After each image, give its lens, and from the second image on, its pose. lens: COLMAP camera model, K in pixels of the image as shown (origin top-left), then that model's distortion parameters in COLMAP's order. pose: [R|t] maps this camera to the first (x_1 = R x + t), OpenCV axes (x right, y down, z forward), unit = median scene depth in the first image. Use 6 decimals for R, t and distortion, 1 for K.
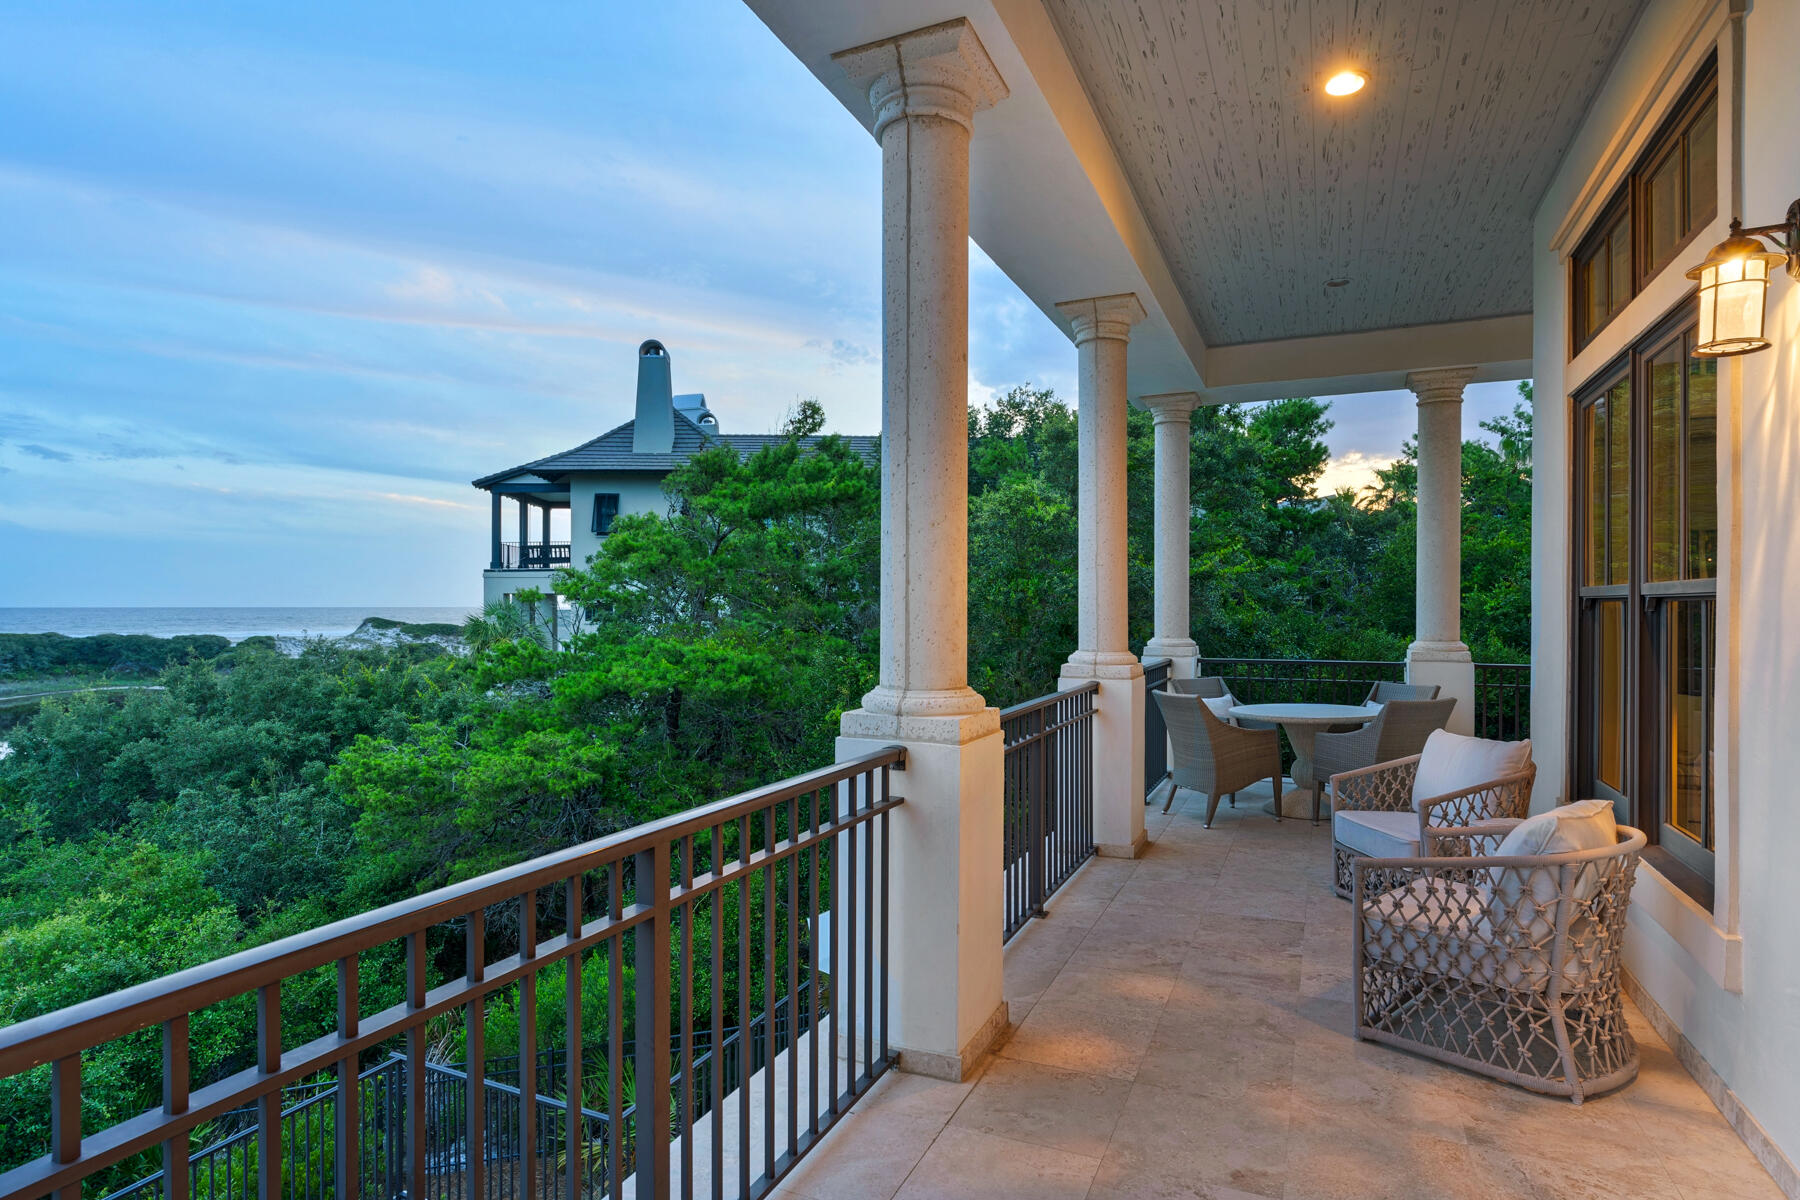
lens RADIAL K [[953.4, 0, 900.0], [0, 953.4, 600.0], [0, 0, 1]] dist [-0.001217, -0.000262]
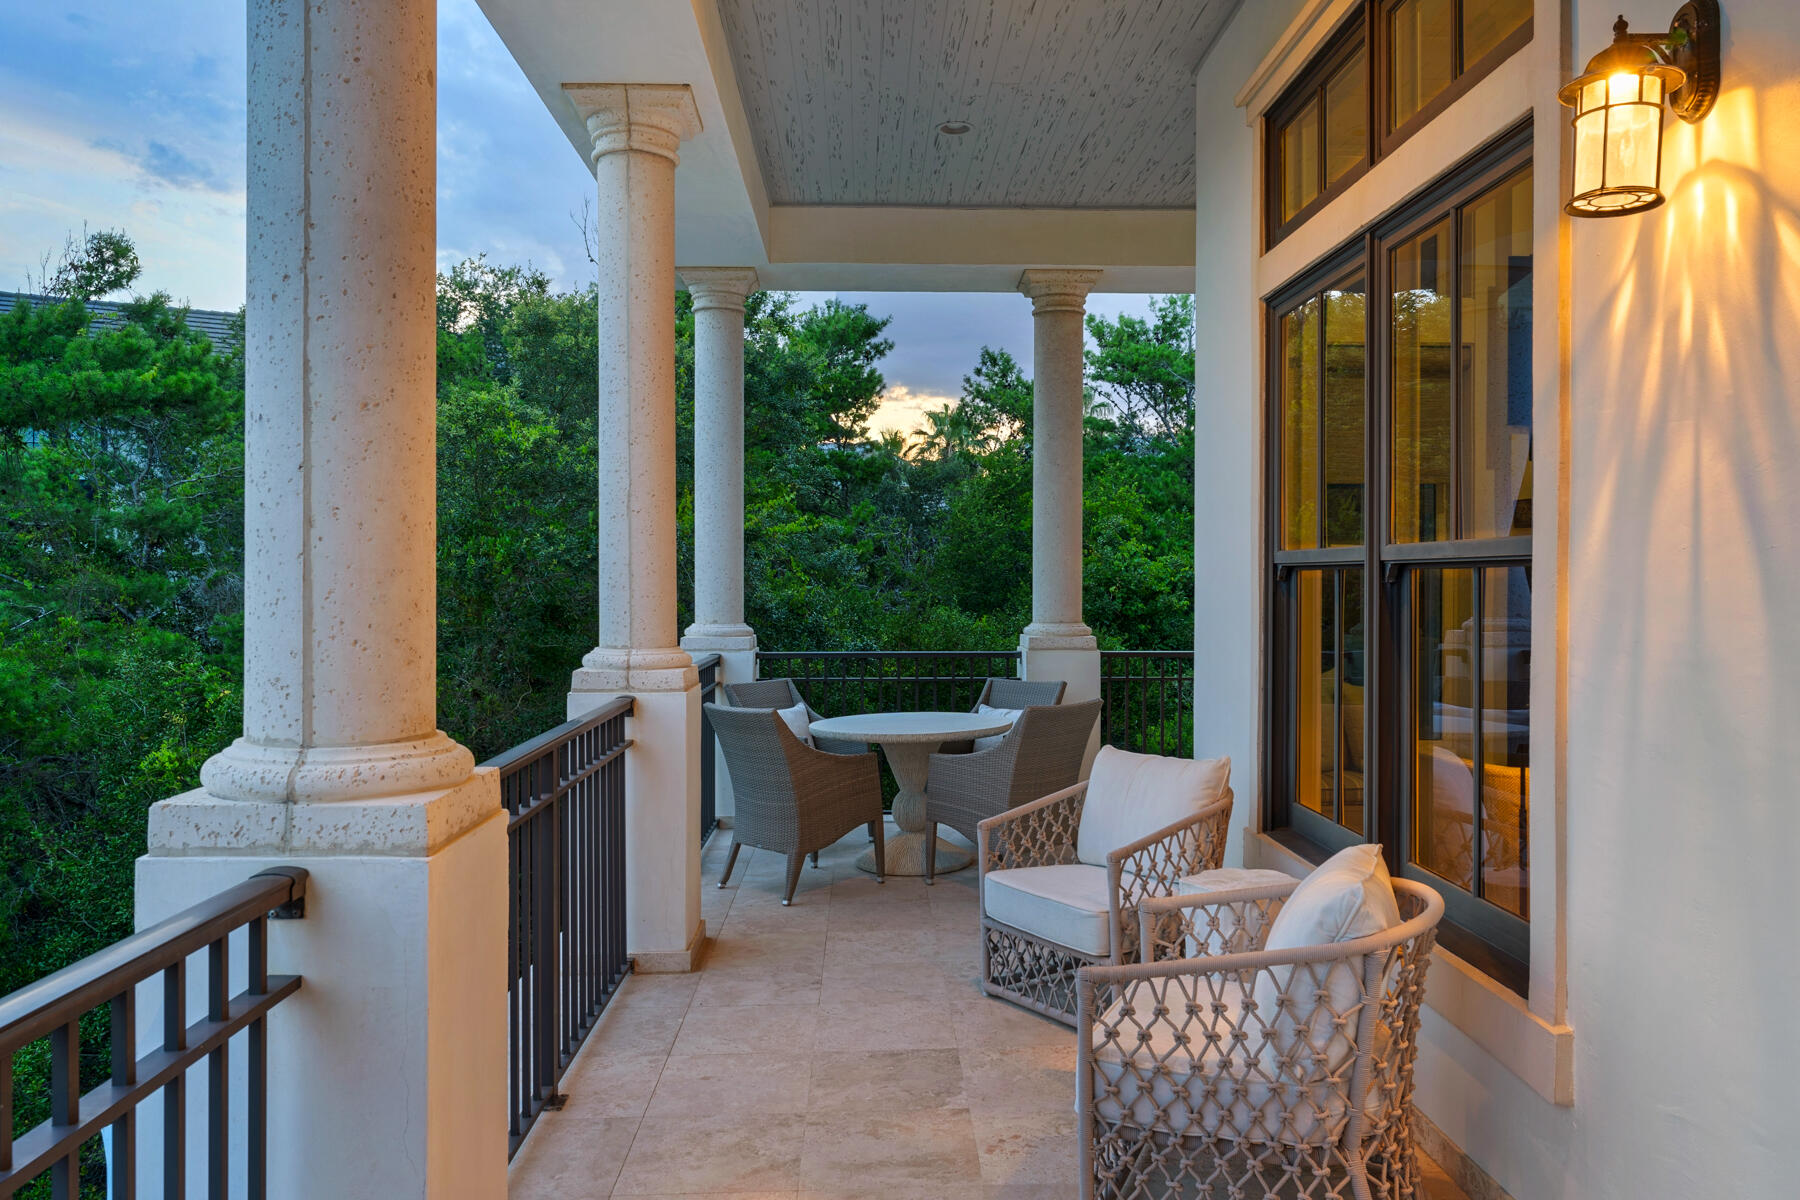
lens RADIAL K [[1282.5, 0, 898.5], [0, 1282.5, 588.2], [0, 0, 1]] dist [-0.001149, 0.000555]
pose [[0.899663, -0.003090, 0.436575, -0.003495], [-0.002790, 0.999914, 0.012827, 0.002769], [-0.436577, -0.012758, 0.899576, 0.156330]]
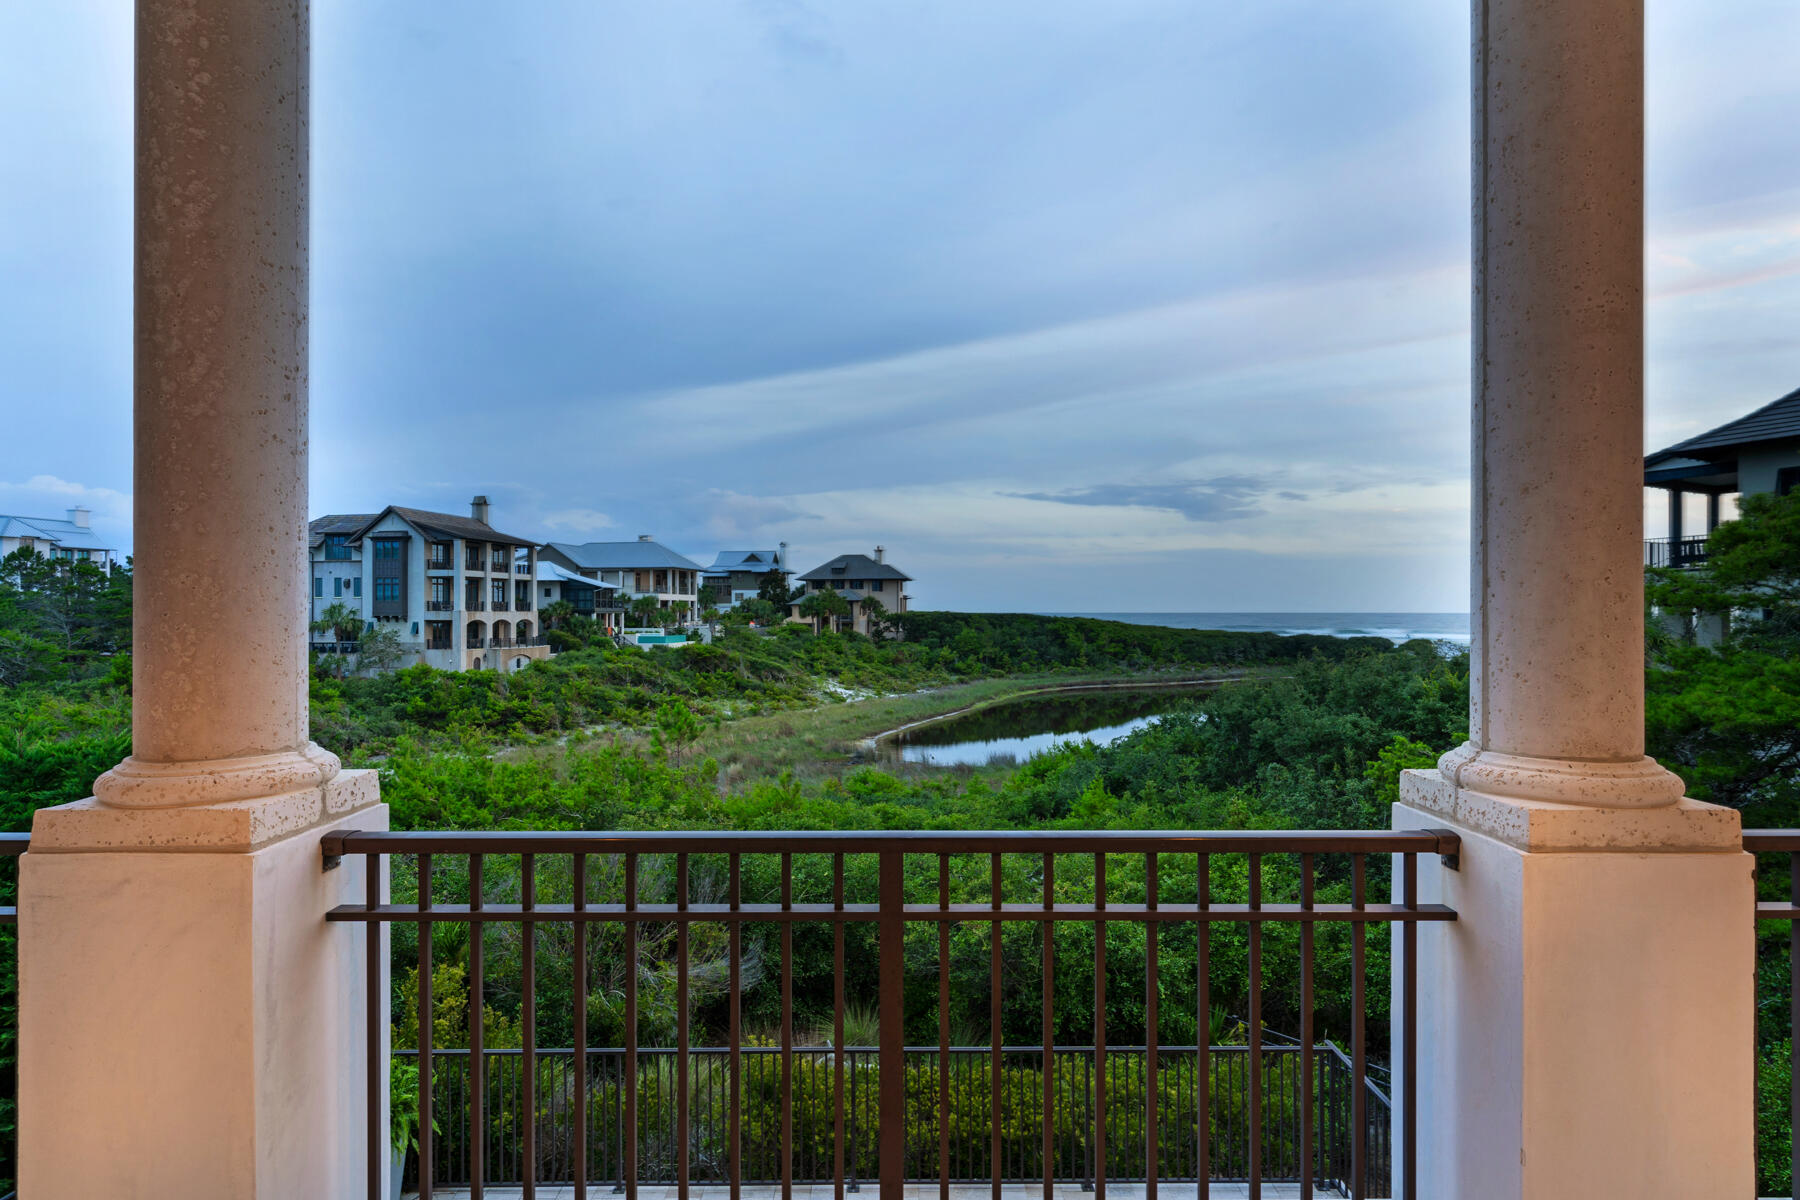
lens RADIAL K [[892.0, 0, 900.0], [0, 892.0, 600.0], [0, 0, 1]] dist [-0.000001, 0.000177]
pose [[0.416246, -0.011228, -0.909183, 0.213837], [0.004826, 0.999937, -0.010139, -0.001746], [0.909239, -0.000167, 0.416274, 0.208962]]
